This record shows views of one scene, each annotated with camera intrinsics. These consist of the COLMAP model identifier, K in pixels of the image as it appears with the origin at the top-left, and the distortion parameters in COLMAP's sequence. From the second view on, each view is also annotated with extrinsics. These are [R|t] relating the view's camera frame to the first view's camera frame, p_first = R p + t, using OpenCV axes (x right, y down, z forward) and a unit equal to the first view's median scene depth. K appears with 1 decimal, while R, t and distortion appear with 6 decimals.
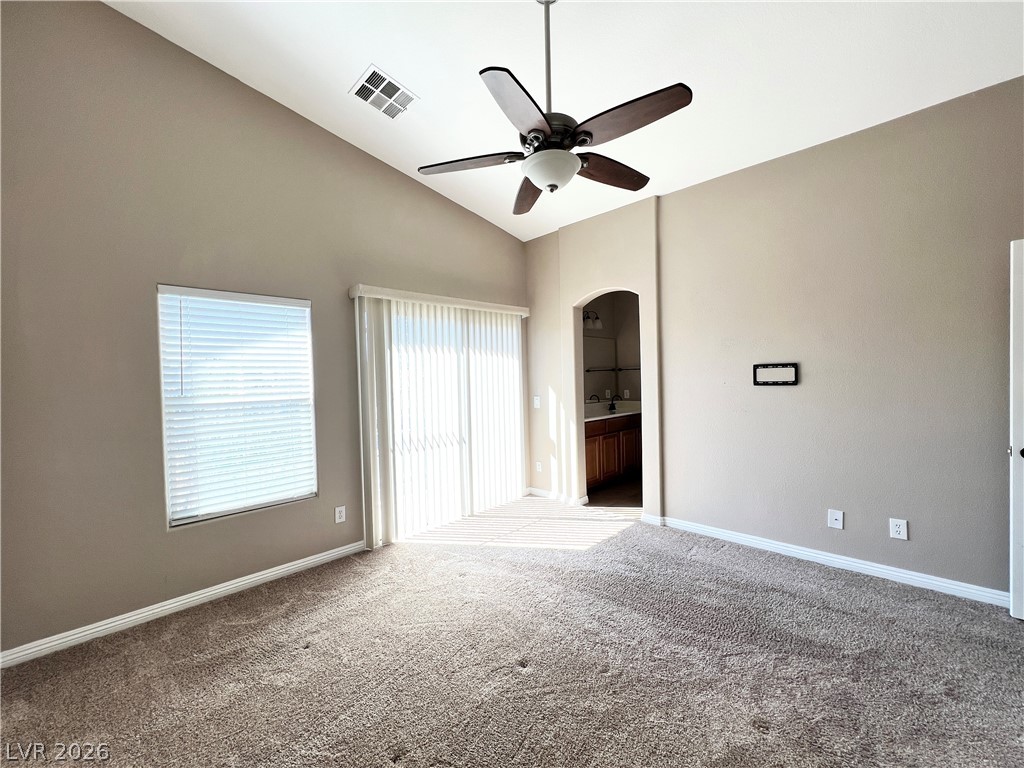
lens RADIAL K [[410.6, 0, 510.8], [0, 410.6, 386.8], [0, 0, 1]] dist [-0.000381, 0.000032]
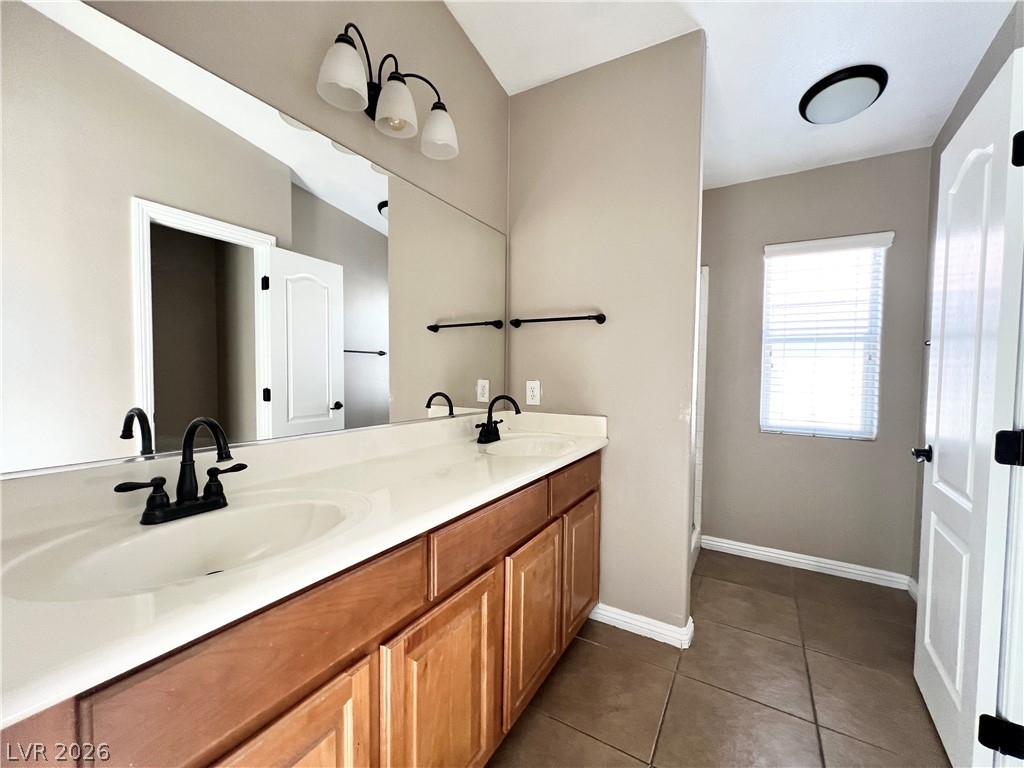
lens RADIAL K [[412.7, 0, 513.2], [0, 412.7, 386.2], [0, 0, 1]] dist [-0.001010, -0.000050]
pose [[0.968725, 0.031911, 0.246076, 0.301161], [-0.035122, 0.999345, 0.008670, 0.016484], [-0.245638, -0.017042, 0.969212, 1.109599]]
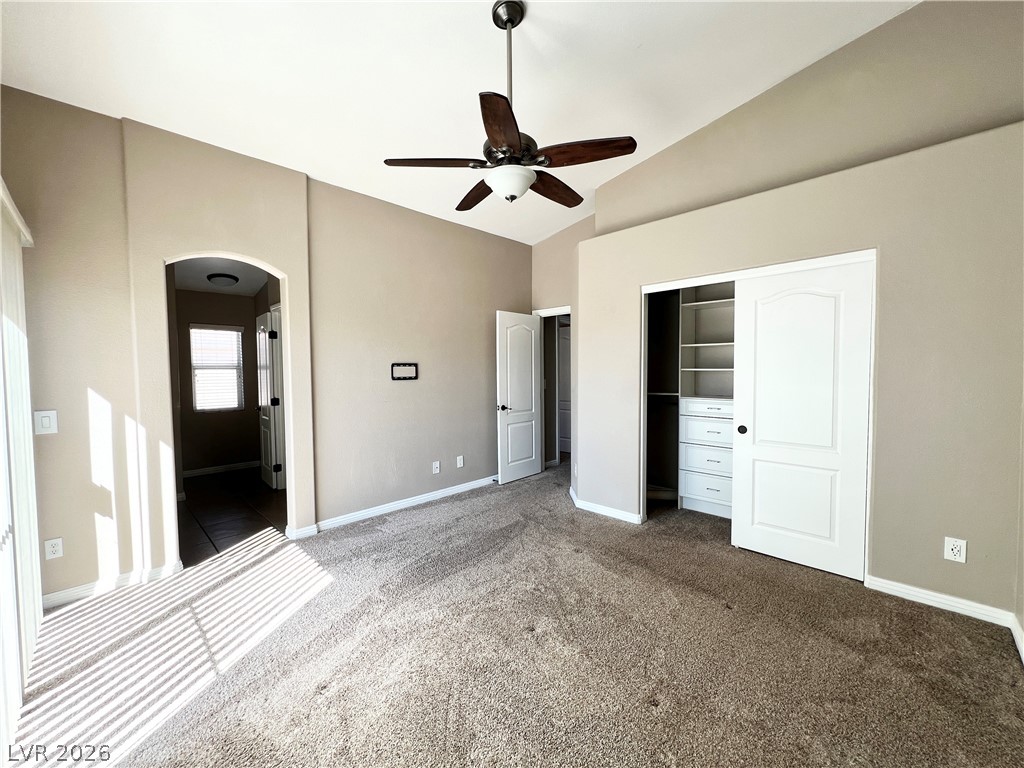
lens RADIAL K [[410.6, 0, 510.8], [0, 410.6, 386.8], [0, 0, 1]] dist [-0.000381, 0.000032]
pose [[0.006742, -0.015758, 0.999853, -0.561099], [0.034702, 0.999277, 0.015514, 0.008537], [-0.999375, 0.034592, 0.007284, 0.551969]]
